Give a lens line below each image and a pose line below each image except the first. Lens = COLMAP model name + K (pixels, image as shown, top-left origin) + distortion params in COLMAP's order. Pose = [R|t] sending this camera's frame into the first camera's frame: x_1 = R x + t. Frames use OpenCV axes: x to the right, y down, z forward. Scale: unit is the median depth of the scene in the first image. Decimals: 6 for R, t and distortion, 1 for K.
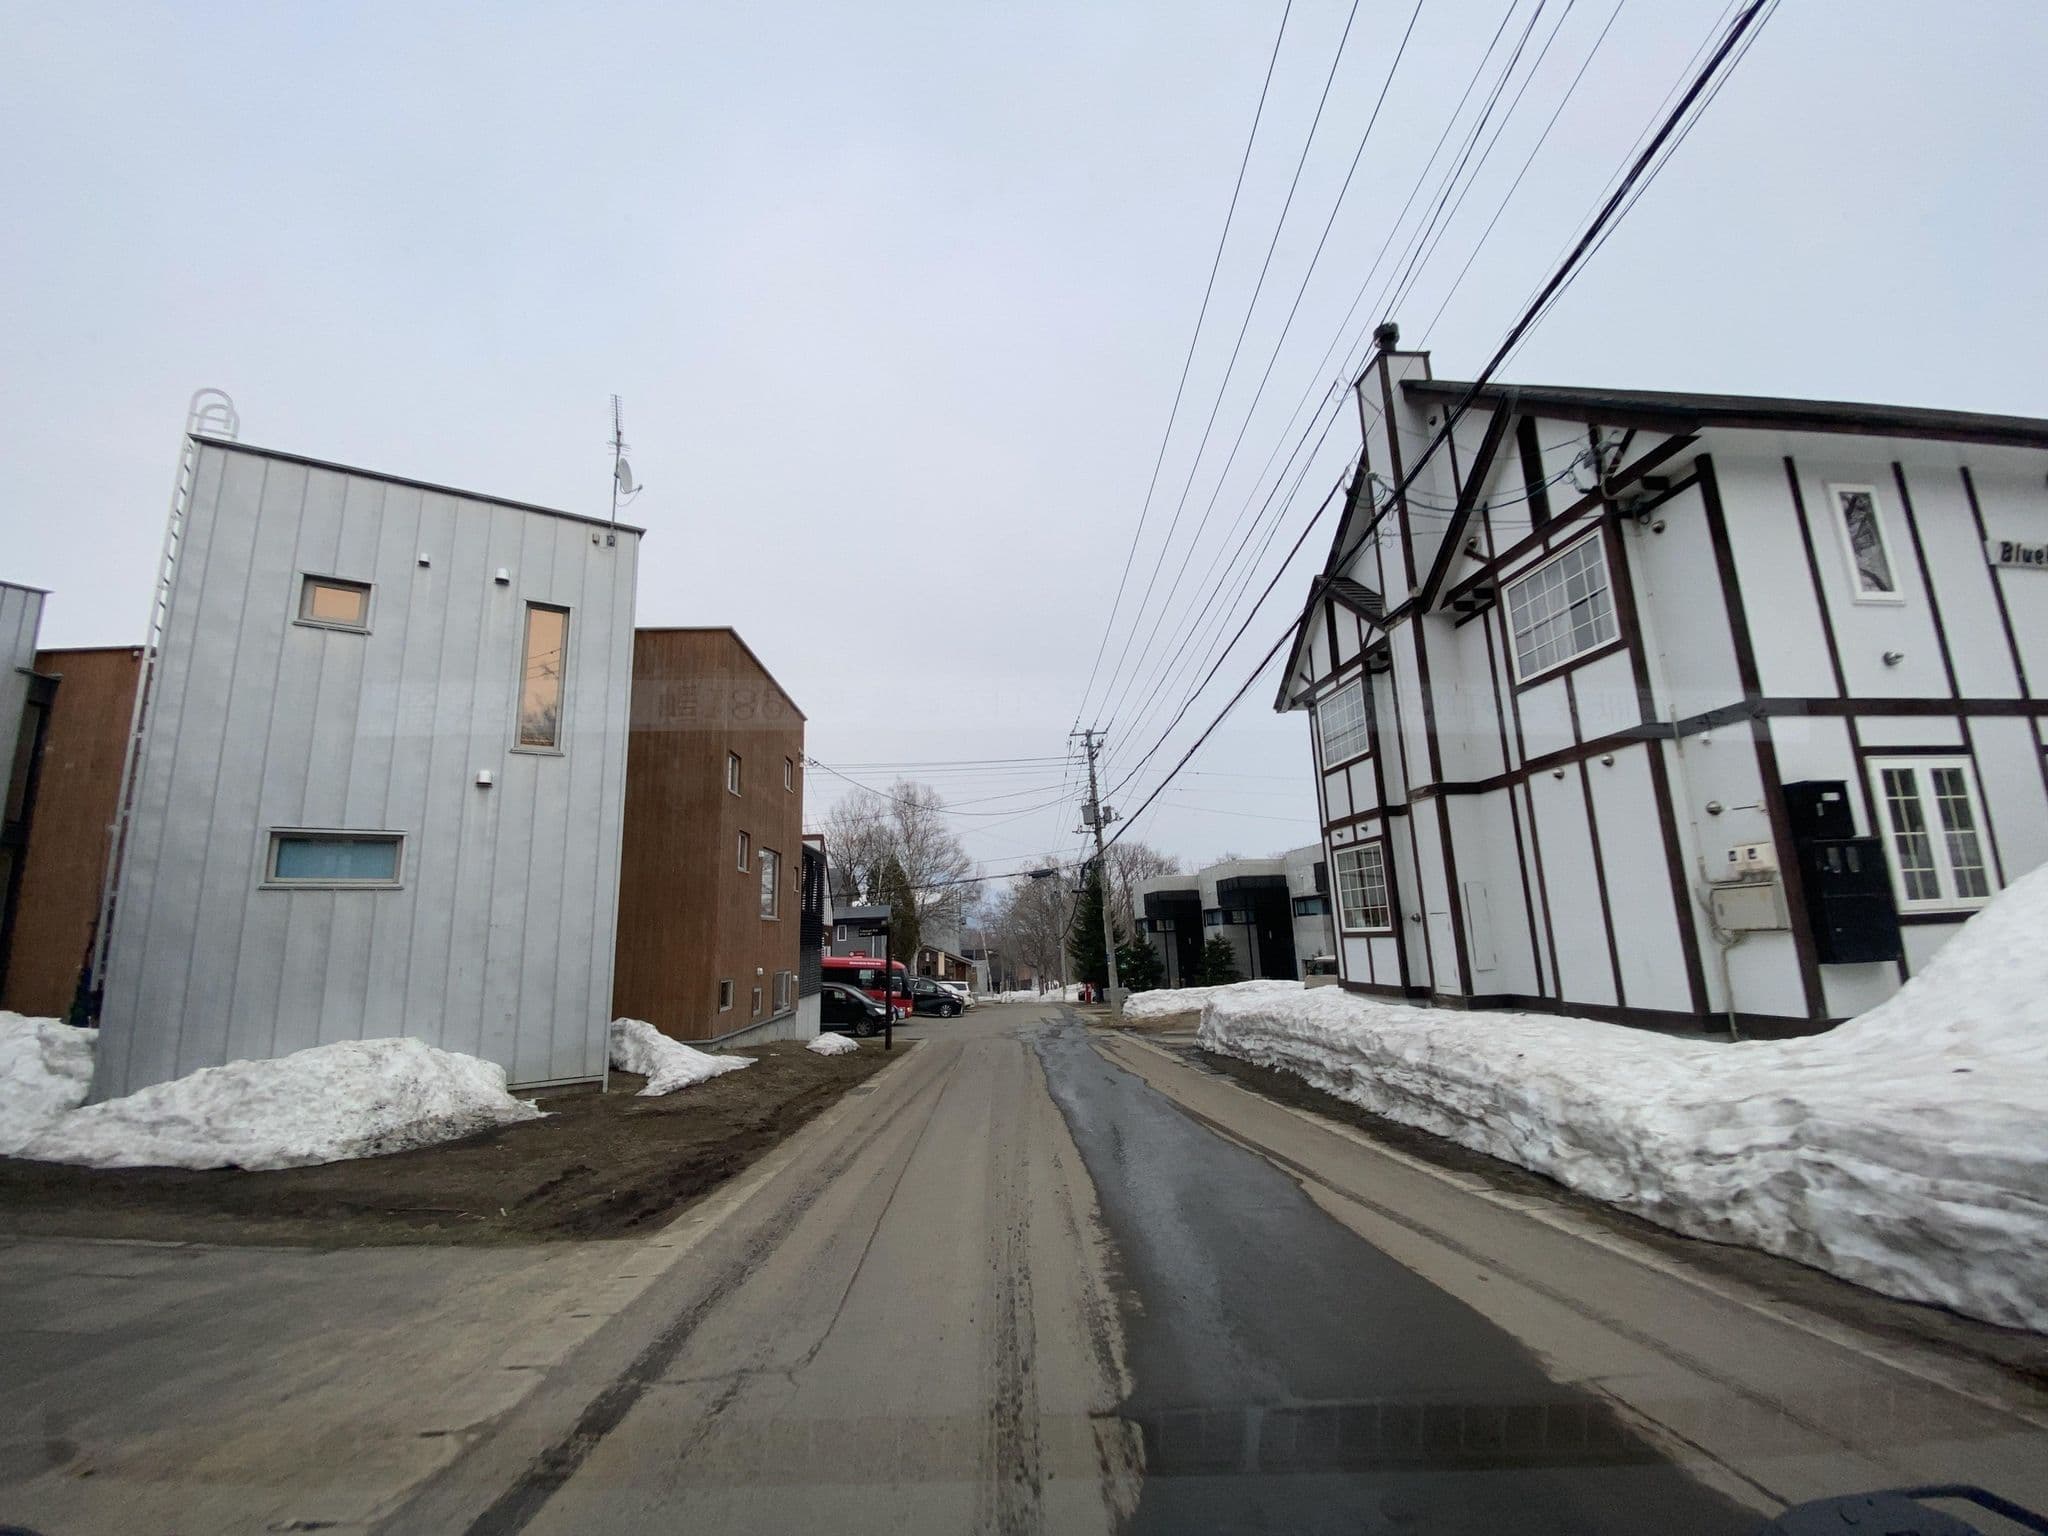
lens RADIAL K [[841.8, 0, 989.5], [0, 841.8, 770.0], [0, 0, 1]] dist [0.002013, 0.000134]
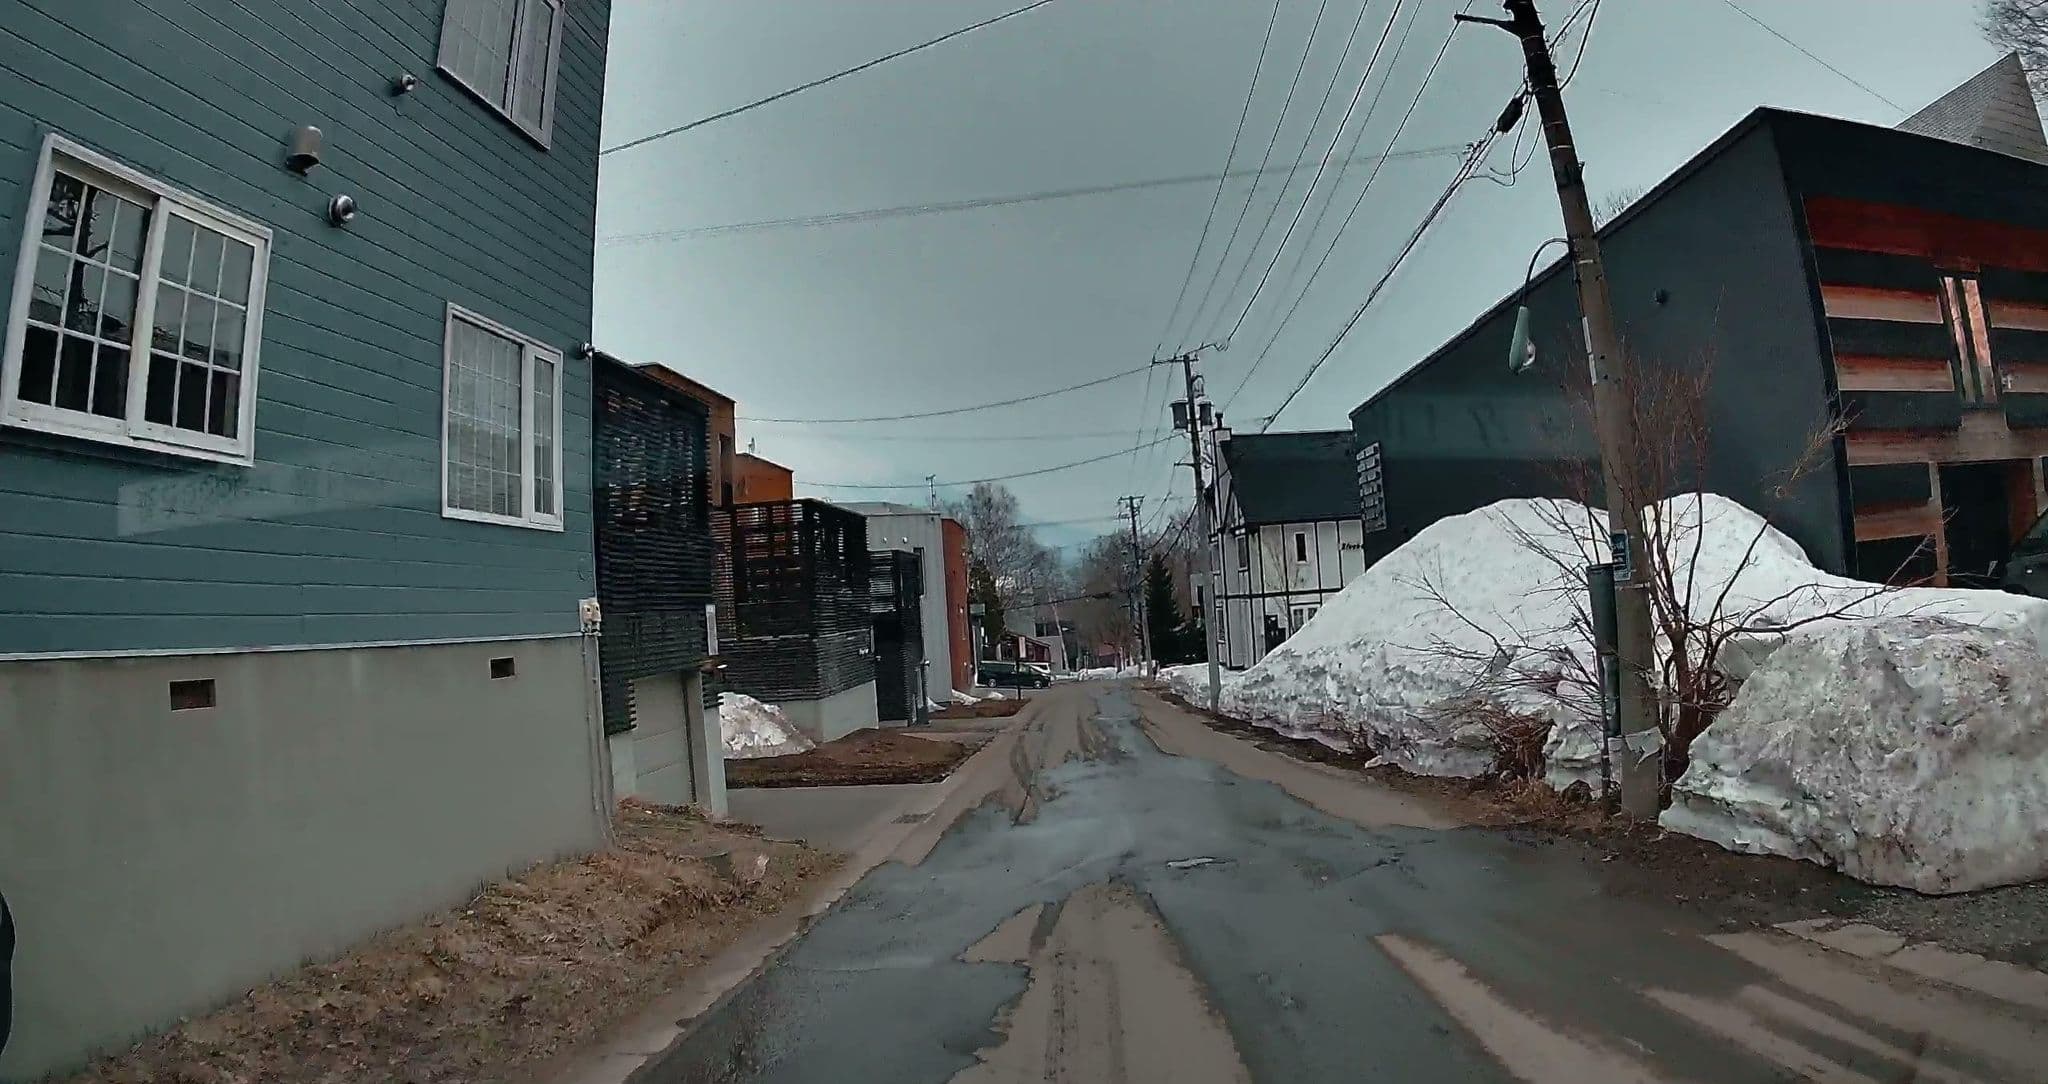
lens RADIAL K [[1222.9, 0, 1024.0], [0, 1222.9, 542.0], [0, 0, 1]] dist [-0.000765, 0.000022]
pose [[0.999090, -0.032902, -0.027158, -0.009095], [0.036654, 0.987727, 0.151825, -0.187631], [0.021830, -0.152683, 0.988034, -0.711004]]
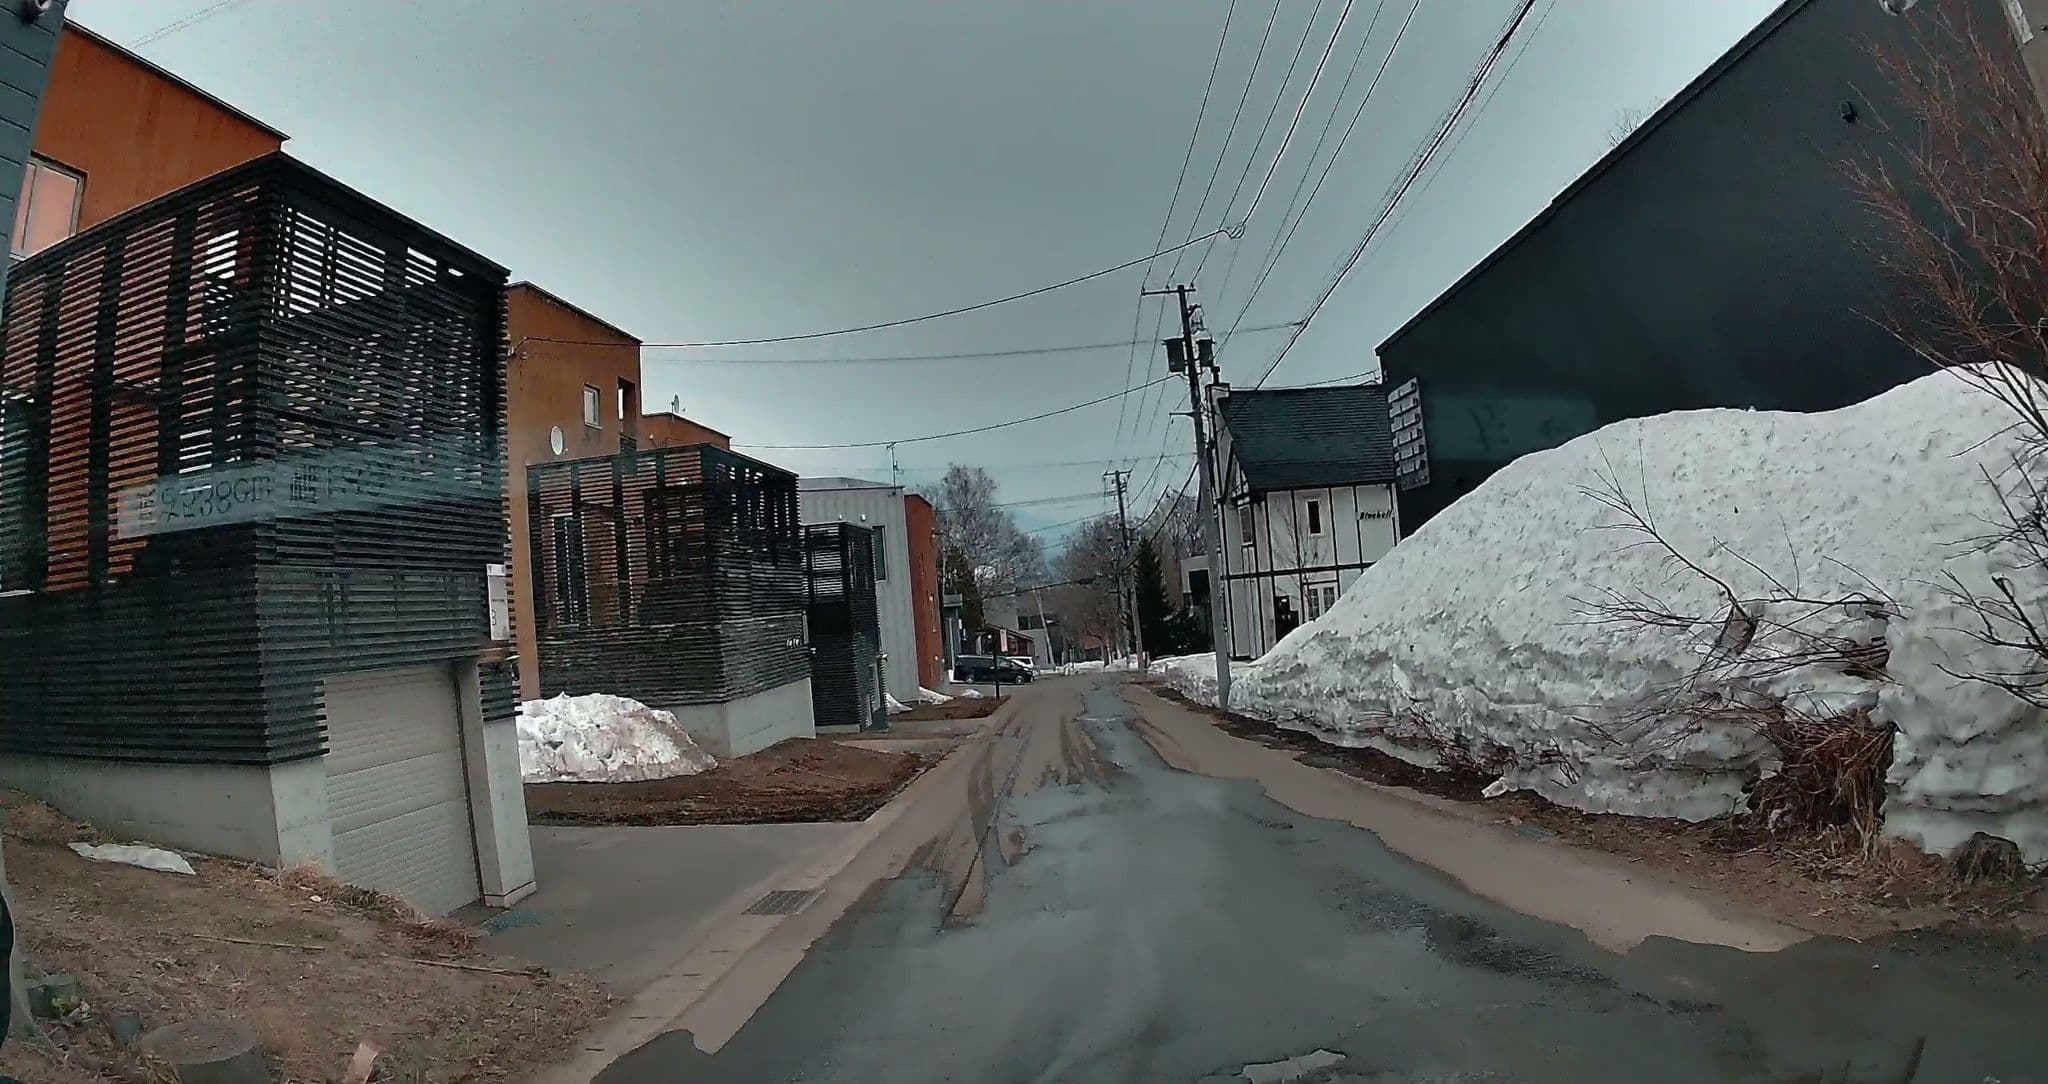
lens RADIAL K [[1218.7, 0, 954.2], [0, 1218.7, 457.9], [0, 0, 1]] dist [-0.093565, -0.001067]
pose [[0.996274, -0.053287, -0.067816, -0.005425], [0.059003, 0.994607, 0.085291, -0.156663], [0.062905, -0.088975, 0.994045, -0.597608]]
